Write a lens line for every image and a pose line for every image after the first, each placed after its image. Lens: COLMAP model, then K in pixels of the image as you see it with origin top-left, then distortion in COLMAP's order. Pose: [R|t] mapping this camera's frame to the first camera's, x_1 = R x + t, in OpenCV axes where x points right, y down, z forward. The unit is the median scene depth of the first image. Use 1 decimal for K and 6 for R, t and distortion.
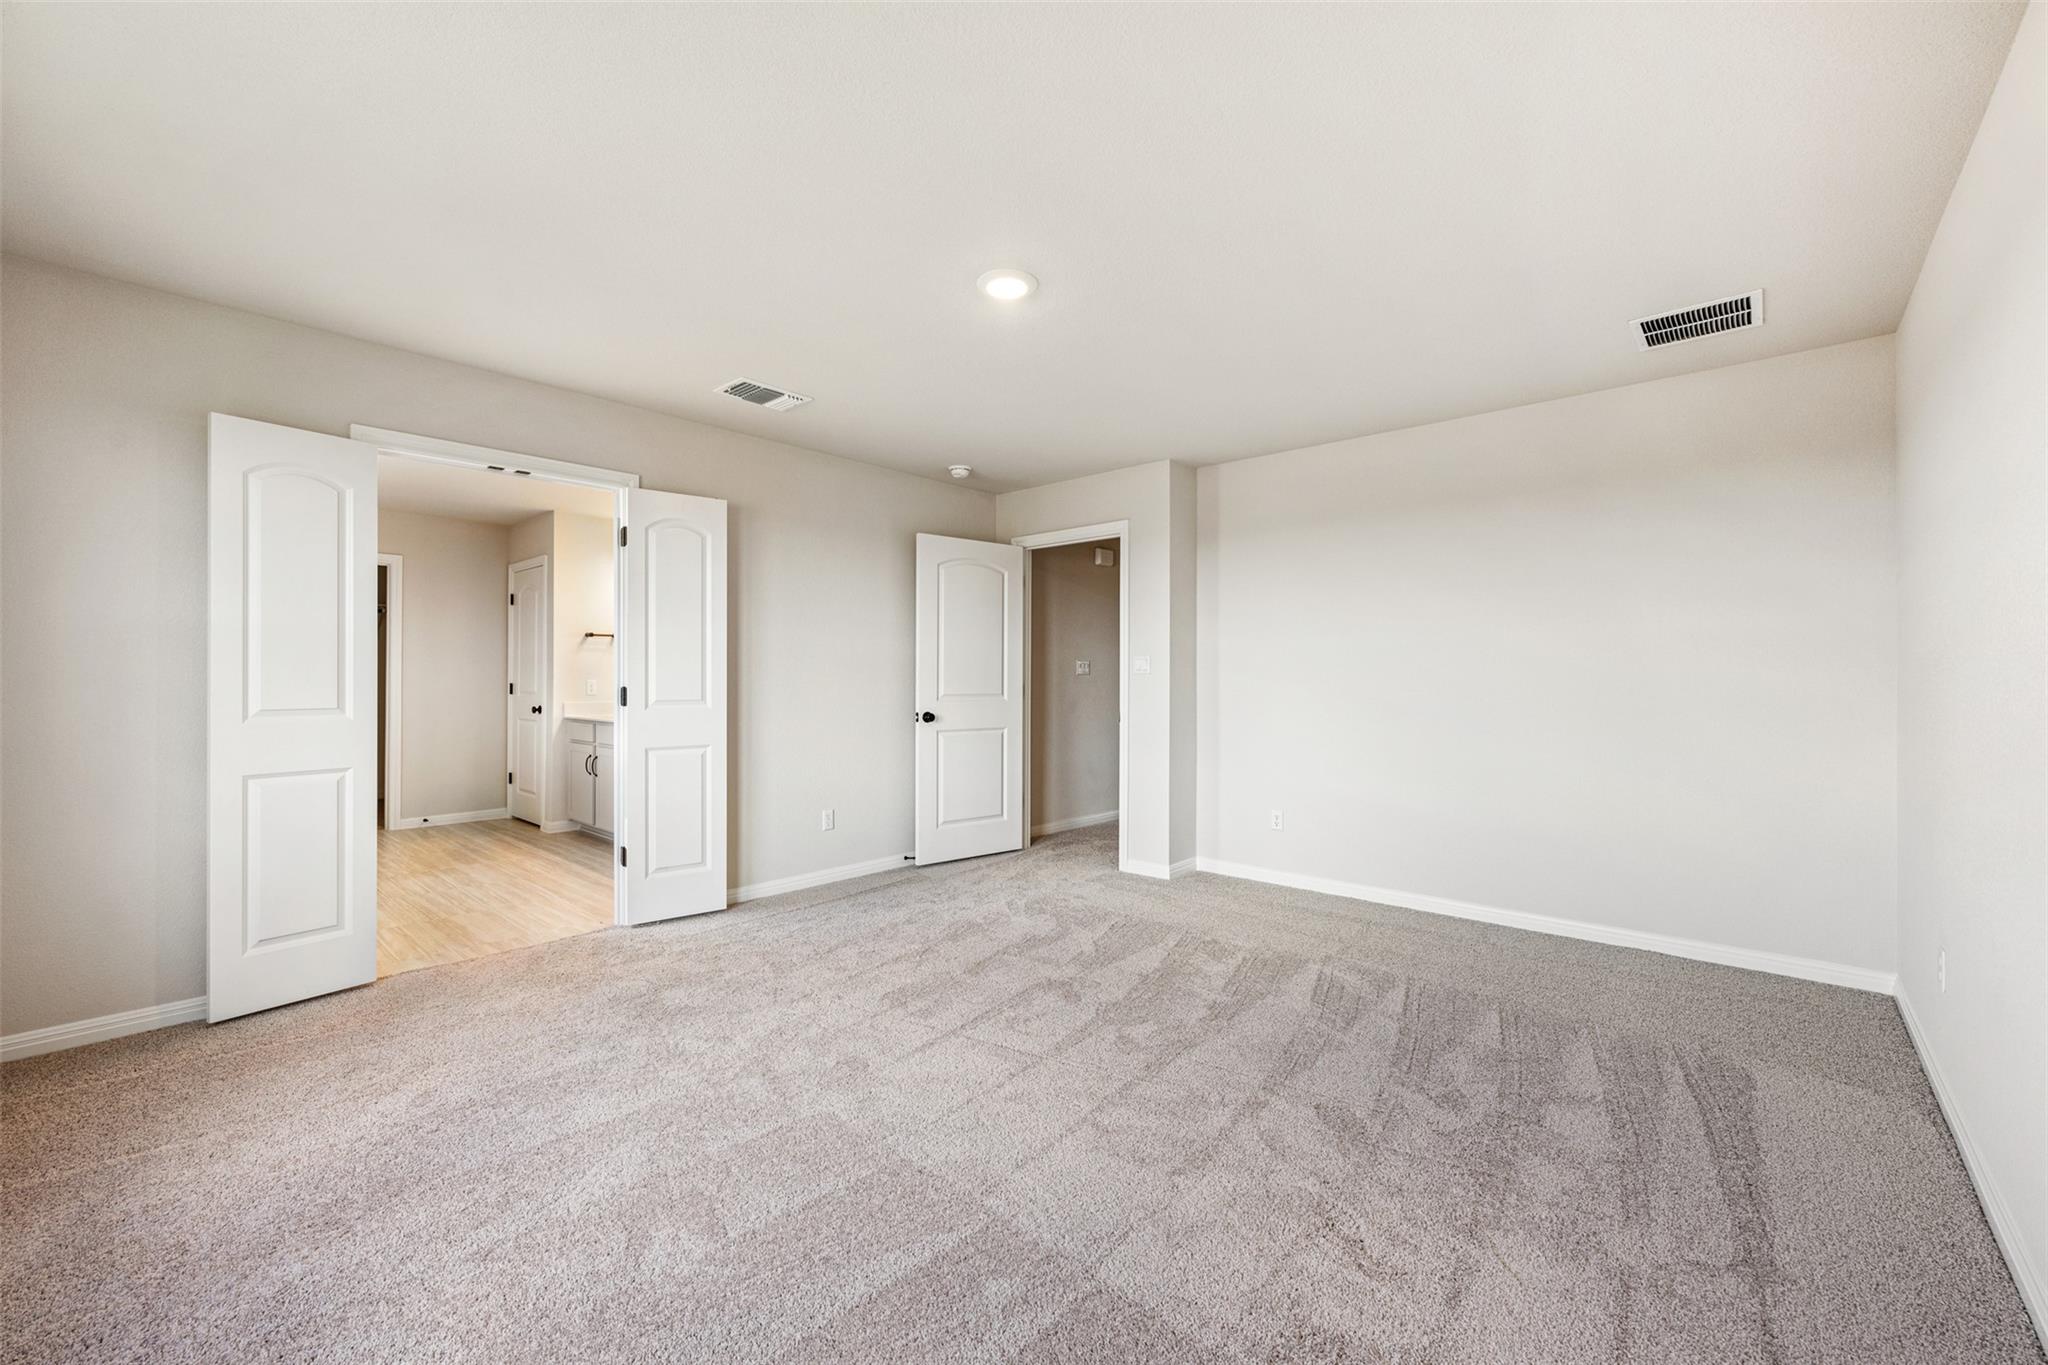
lens RADIAL K [[810.5, 0, 1021.5], [0, 810.5, 681.6], [0, 0, 1]] dist [0.001252, -0.000755]
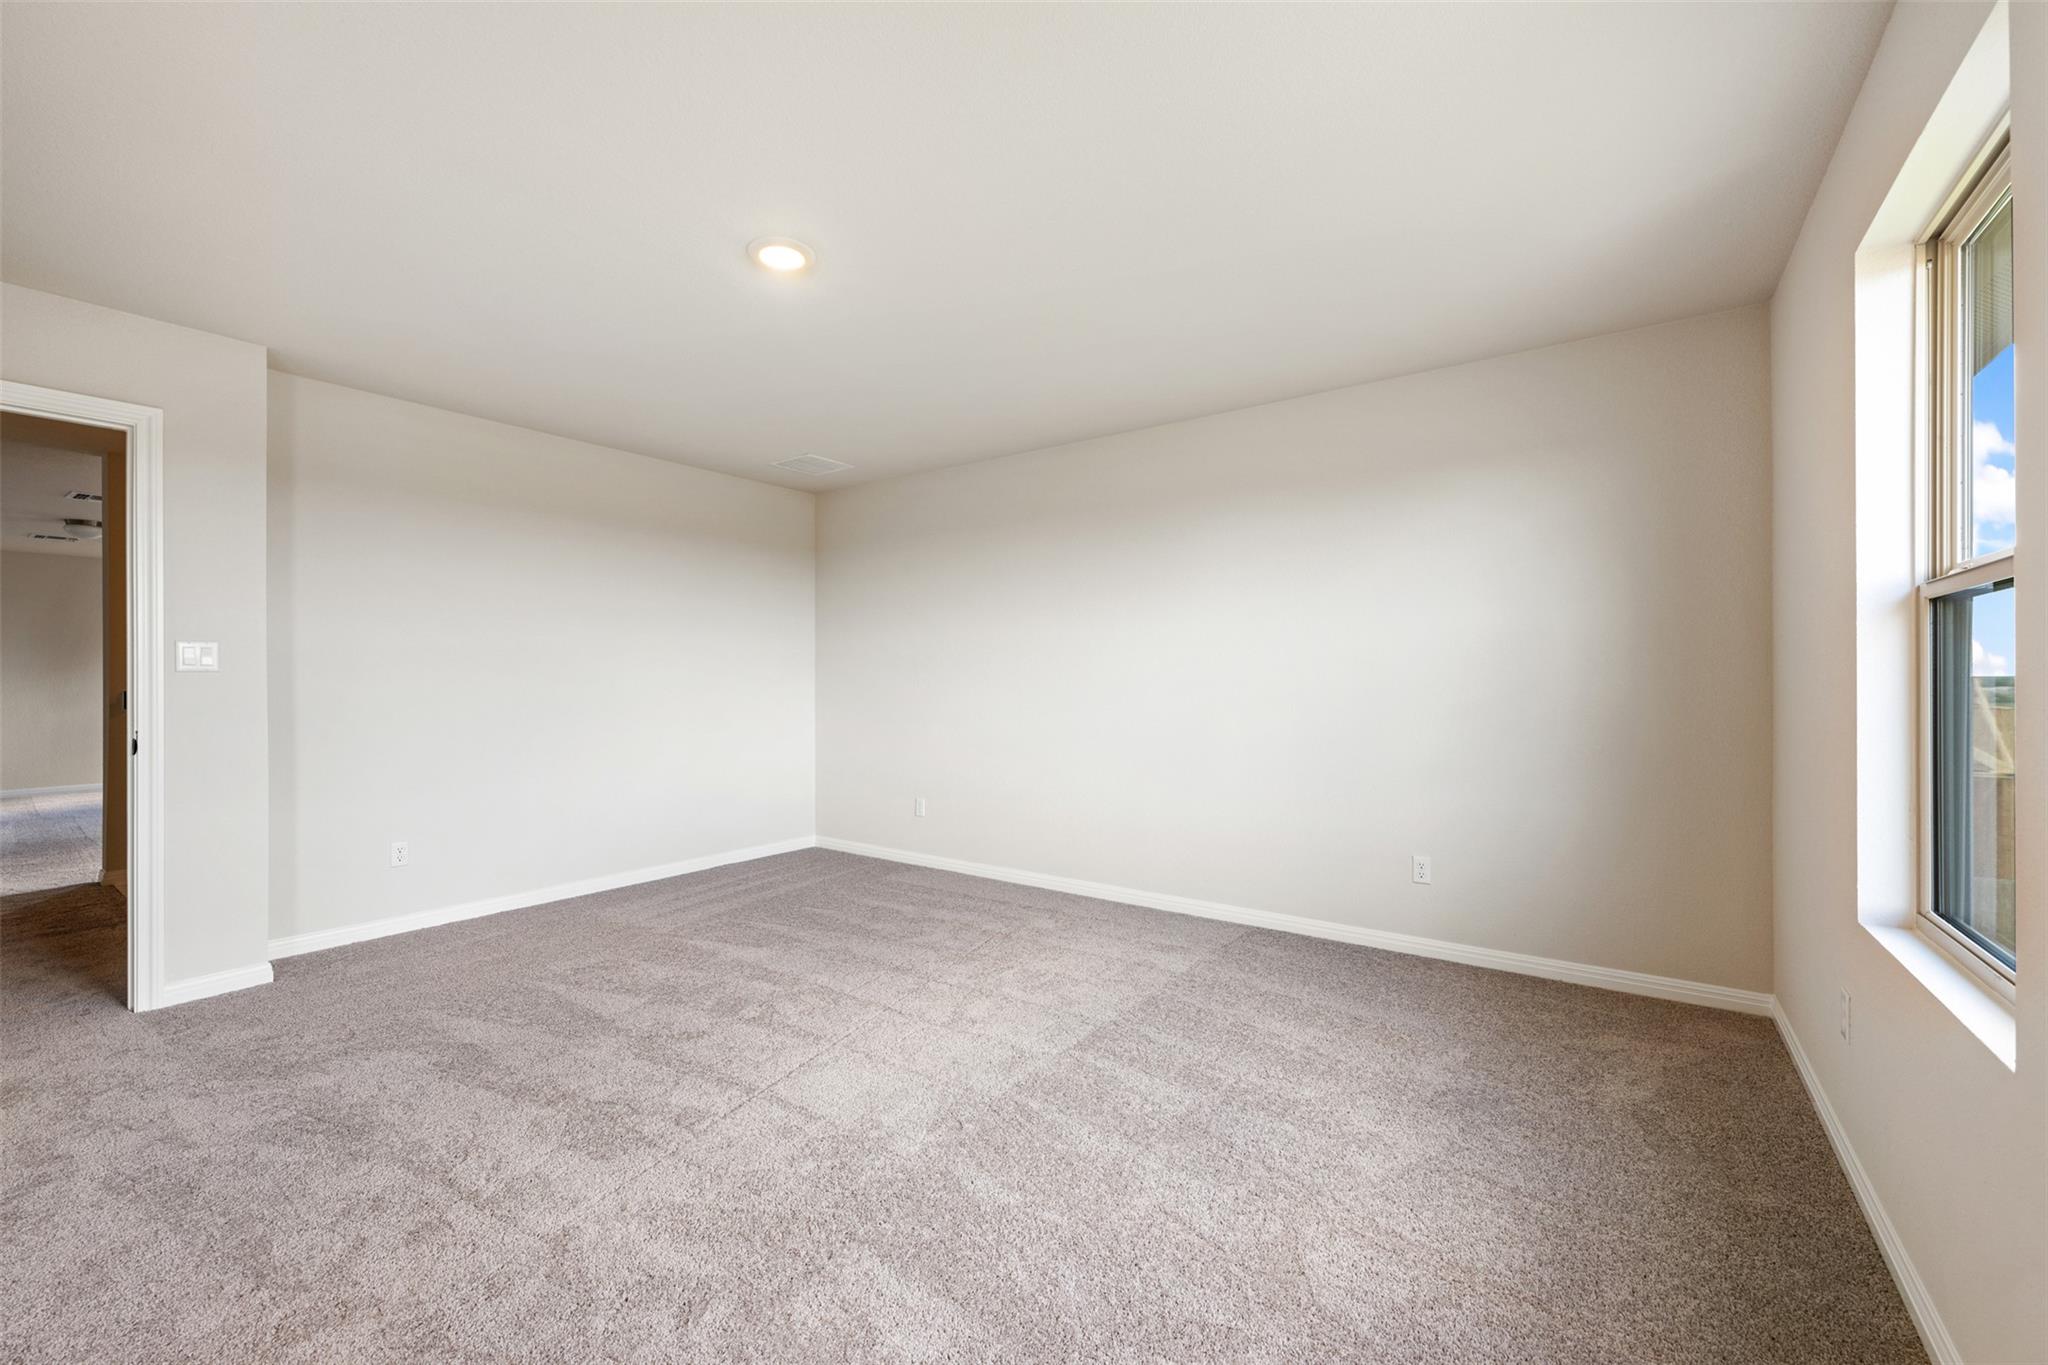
lens RADIAL K [[810.5, 0, 1021.6], [0, 810.5, 680.9], [0, 0, 1]] dist [0.001252, -0.000755]
pose [[-0.108595, -0.000987, 0.994086, -0.749022], [0.001019, 0.999999, 0.001104, -0.002256], [-0.994086, 0.001133, -0.108594, 0.634924]]
